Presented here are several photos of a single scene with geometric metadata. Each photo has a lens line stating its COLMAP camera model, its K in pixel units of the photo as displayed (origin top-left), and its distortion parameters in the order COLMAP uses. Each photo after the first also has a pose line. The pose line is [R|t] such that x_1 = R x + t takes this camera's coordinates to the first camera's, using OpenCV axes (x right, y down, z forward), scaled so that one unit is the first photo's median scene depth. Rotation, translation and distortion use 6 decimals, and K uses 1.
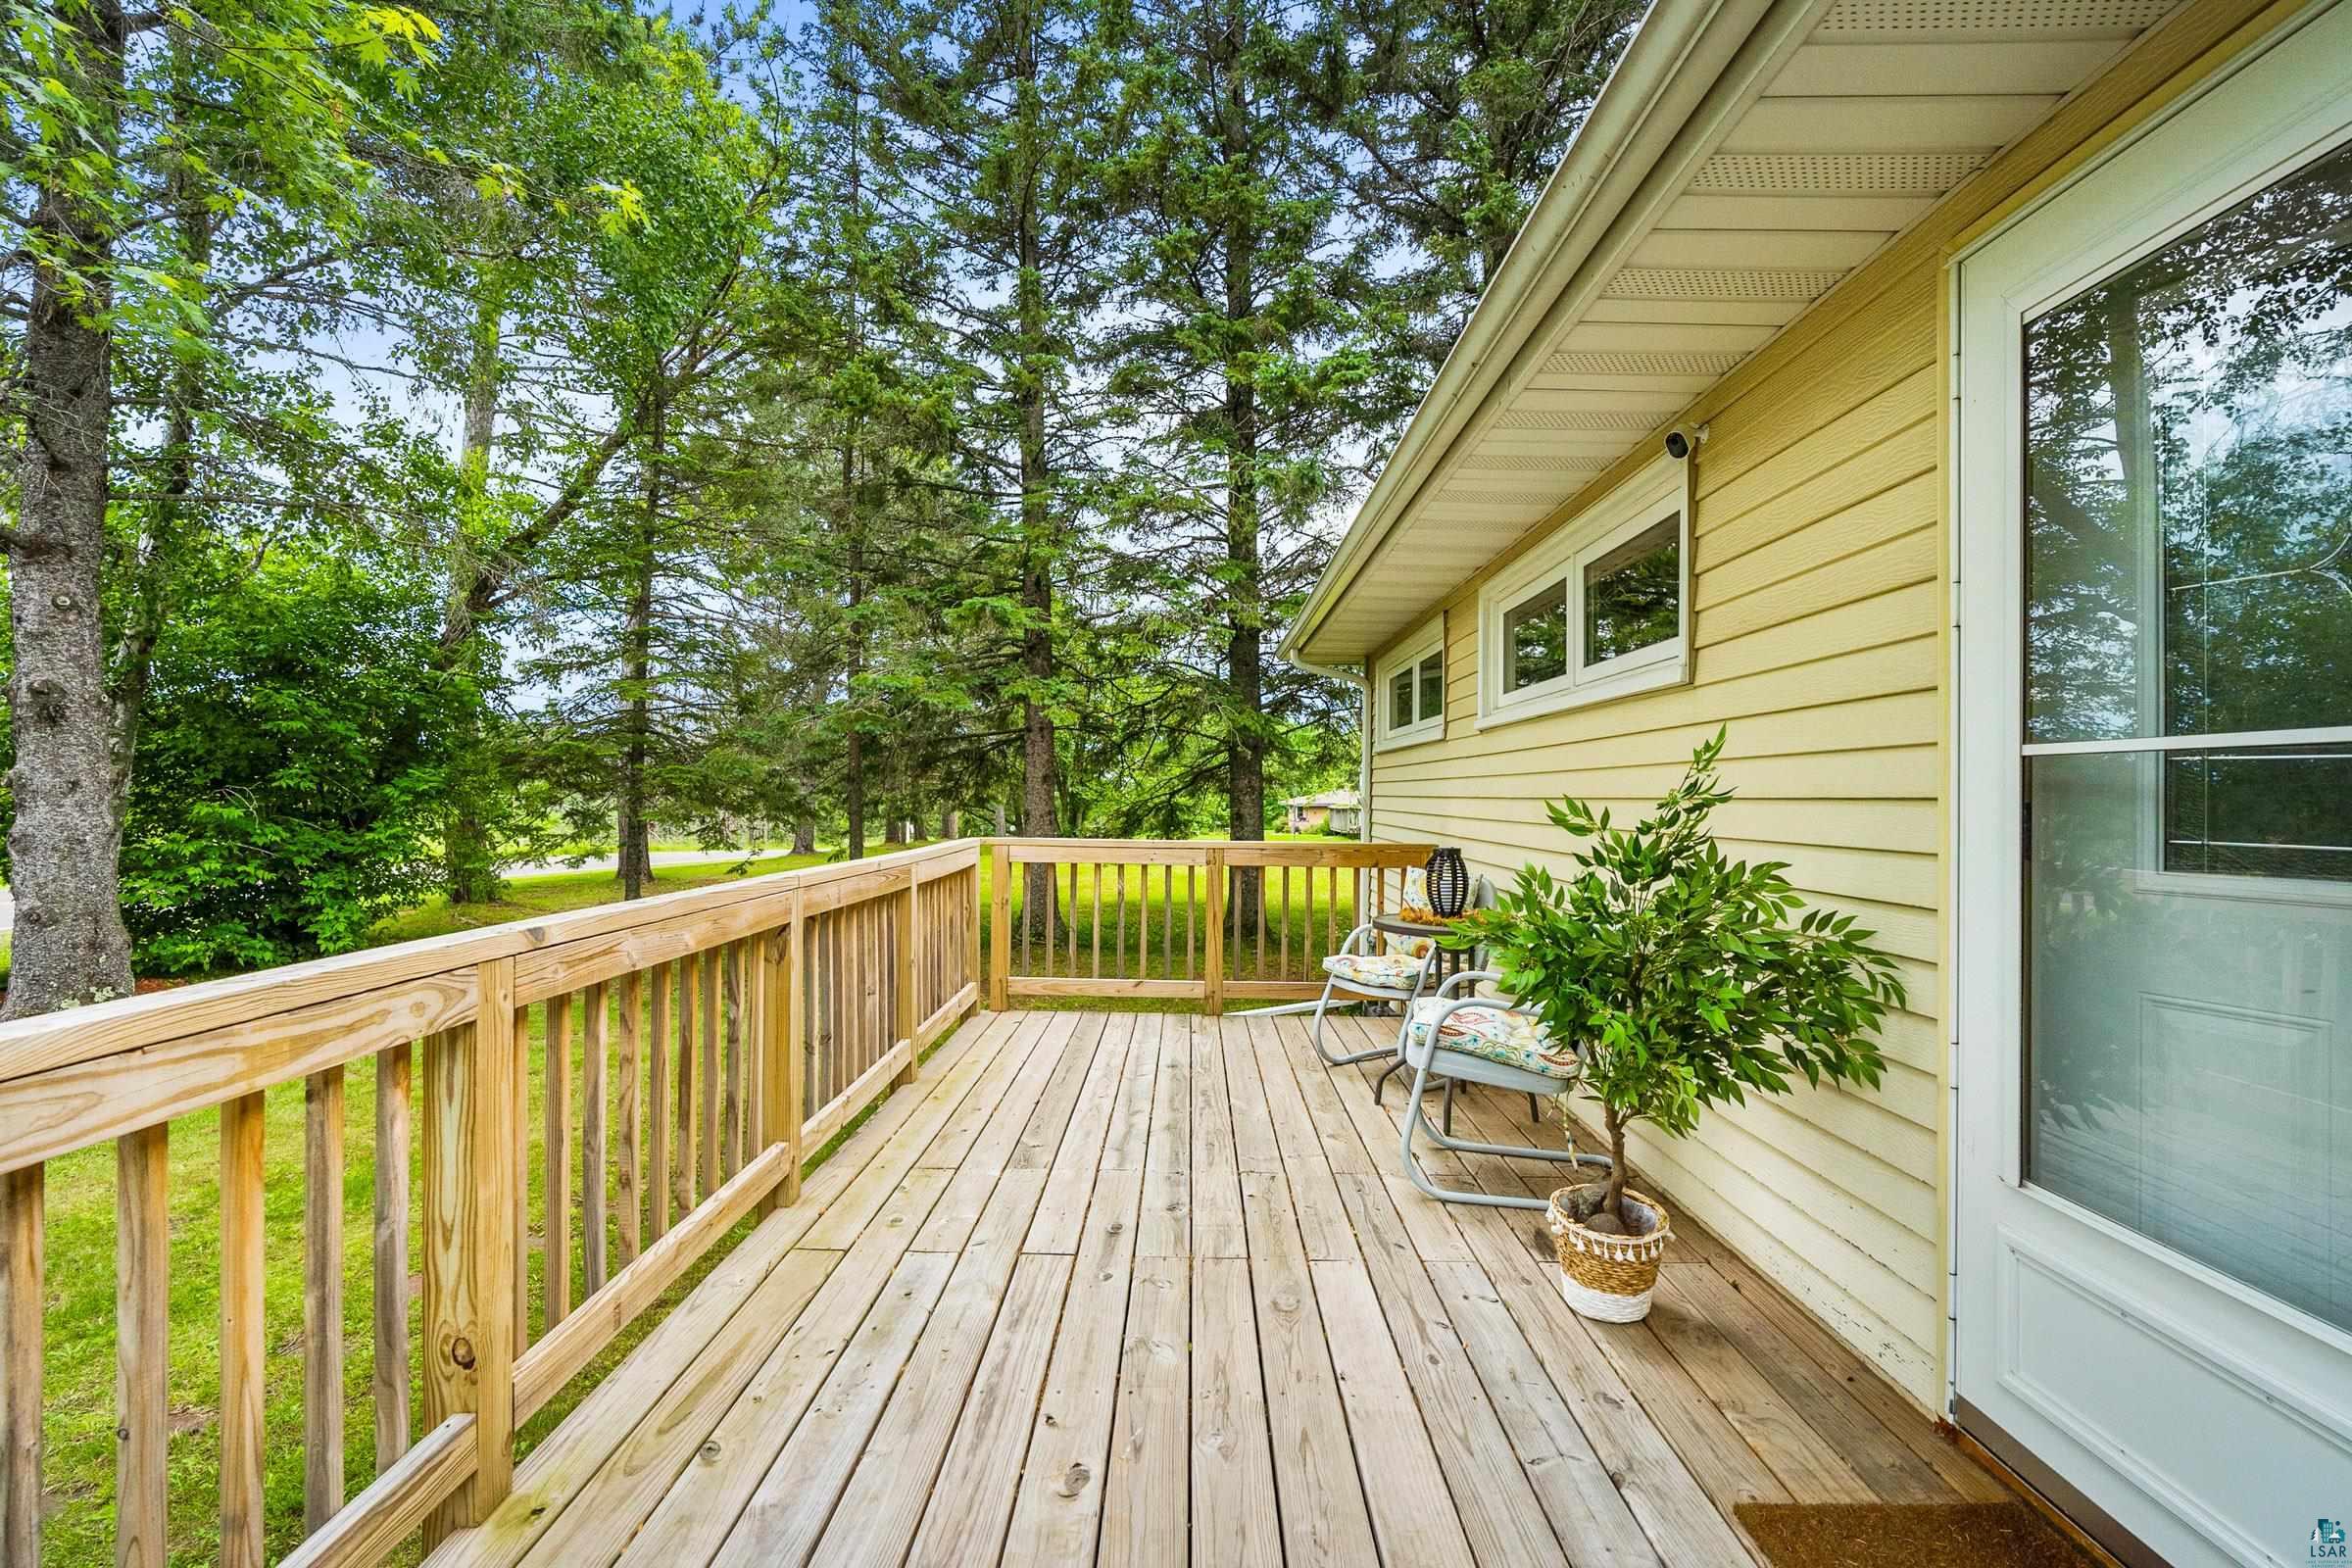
lens RADIAL K [[1057.3, 0, 1176.0], [0, 1057.3, 784.0], [0, 0, 1]] dist [-0.000097, 0.000004]
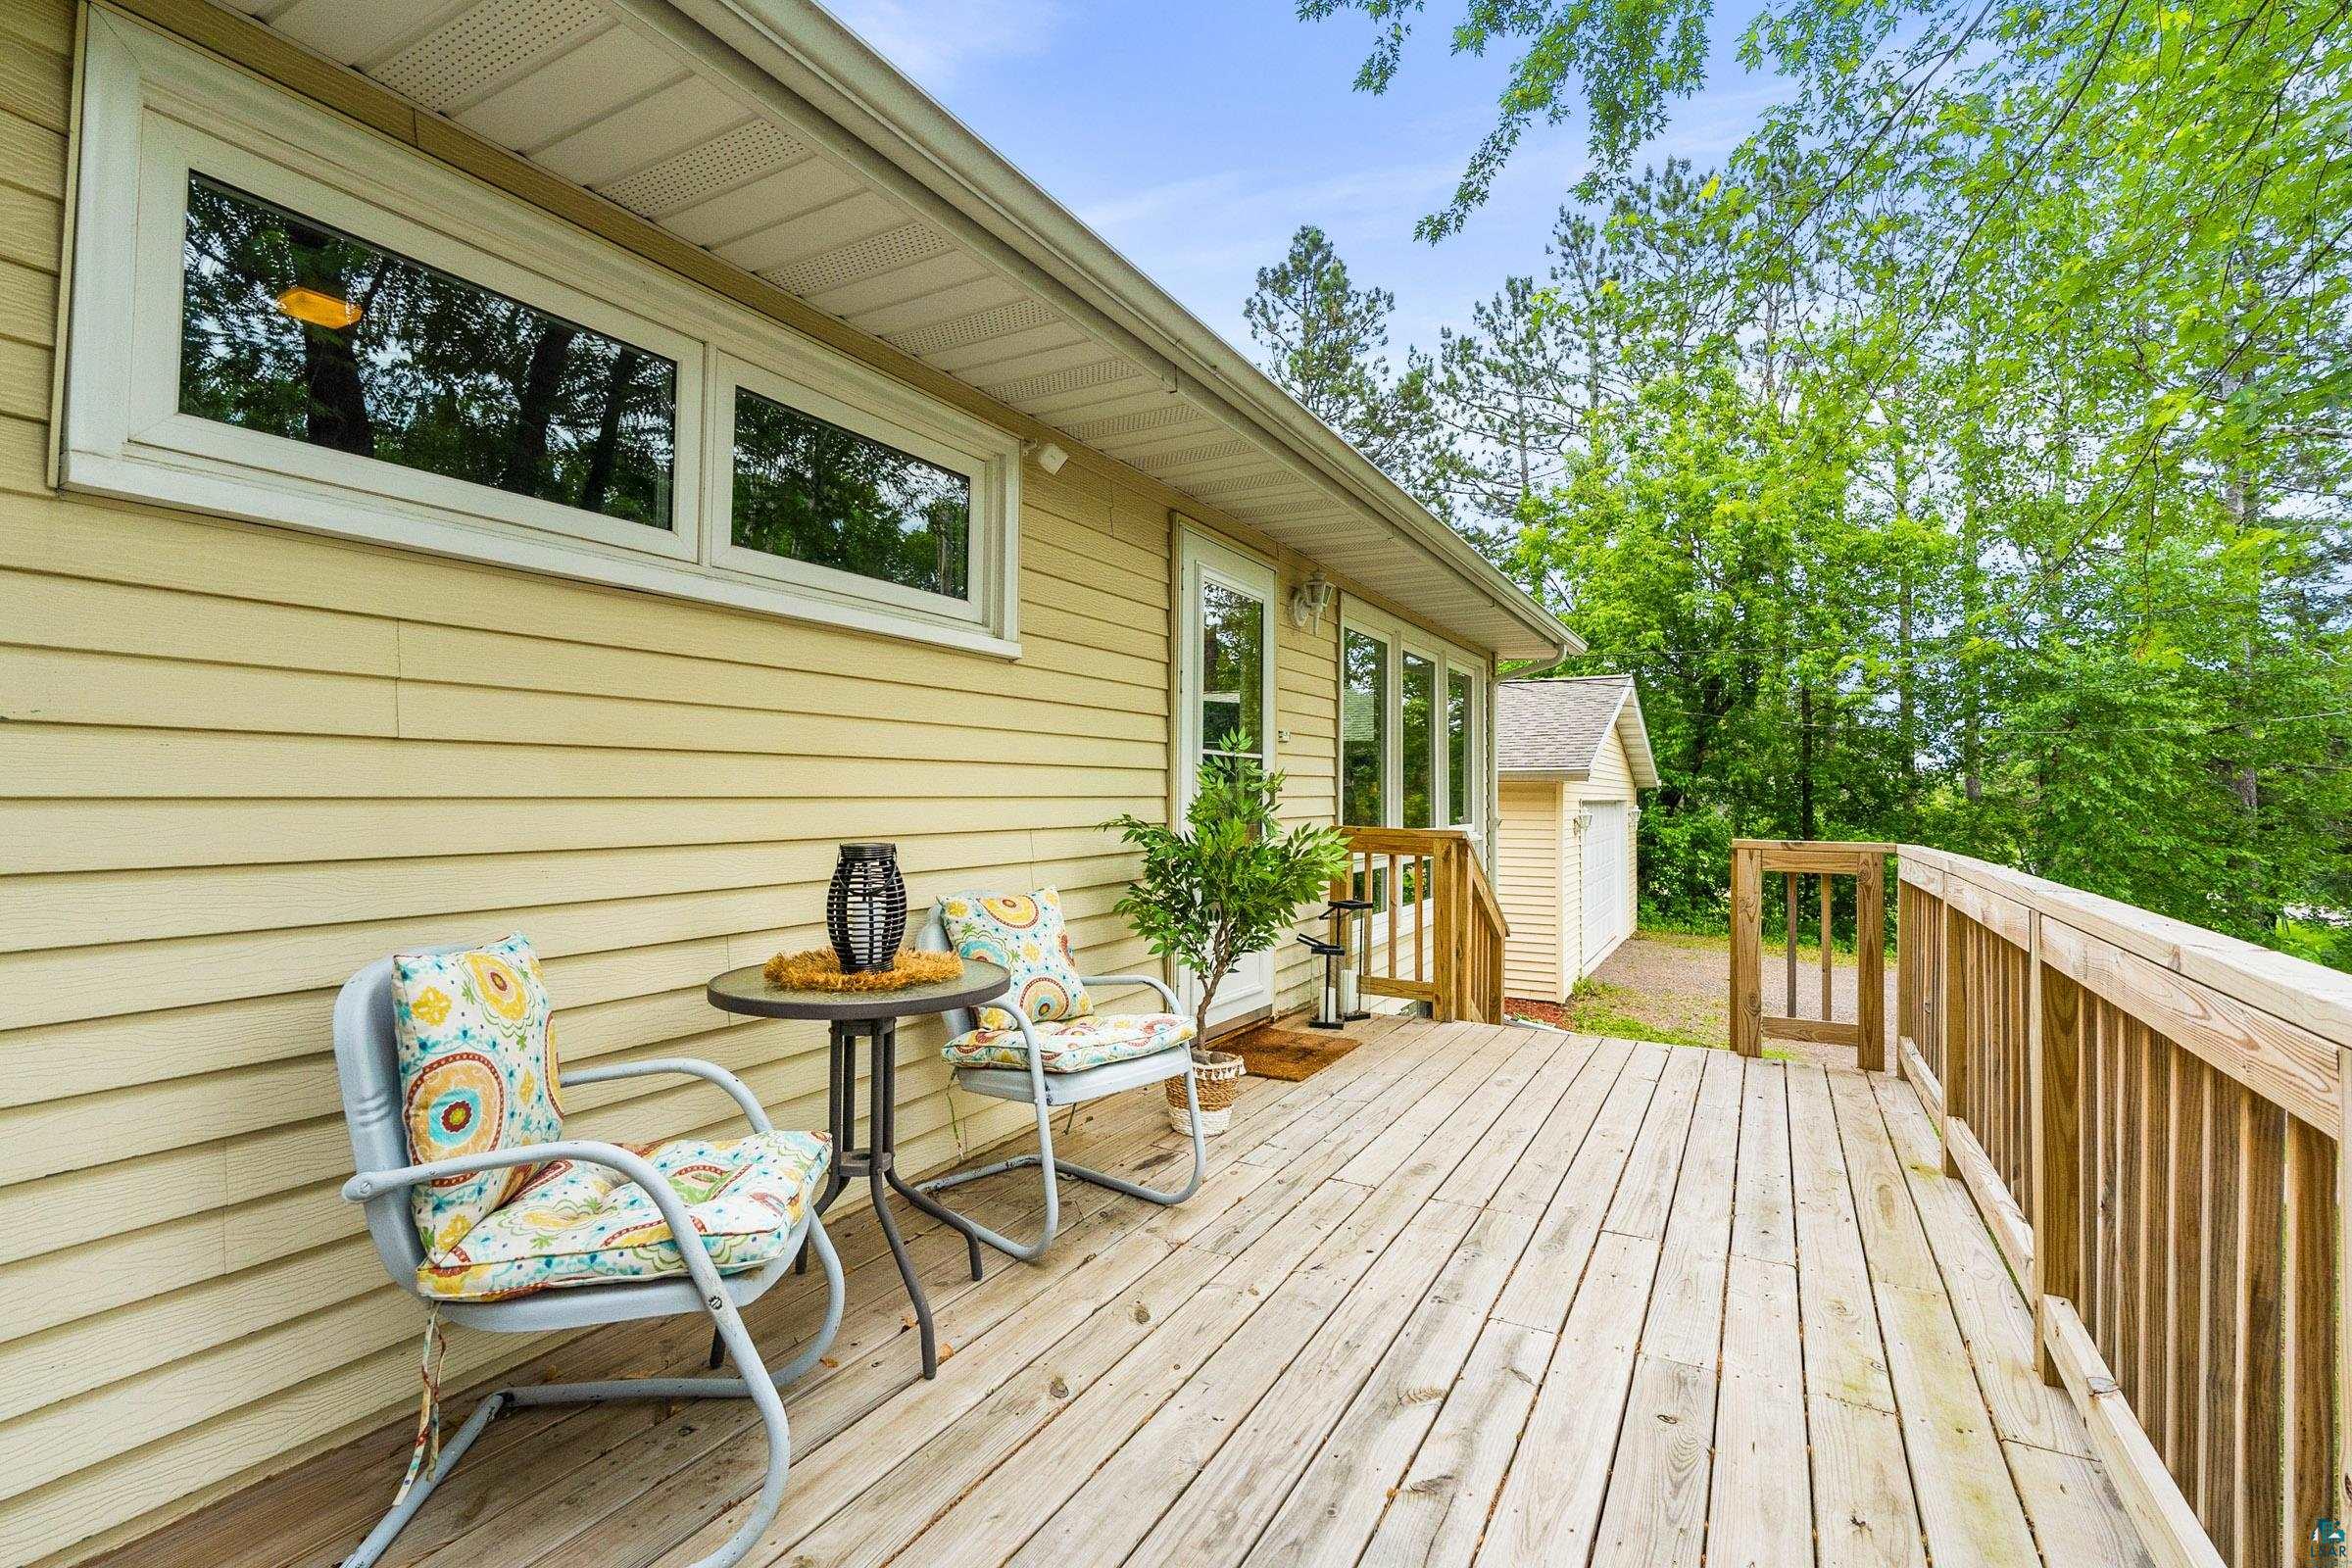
lens RADIAL K [[1057.3, 0, 1176.0], [0, 1057.3, 784.0], [0, 0, 1]] dist [-0.000097, 0.000004]
pose [[-0.881059, -0.022963, 0.472450, -0.181808], [-0.030850, 0.999484, -0.008953, 0.038018], [-0.472000, -0.022464, -0.881312, 1.851877]]
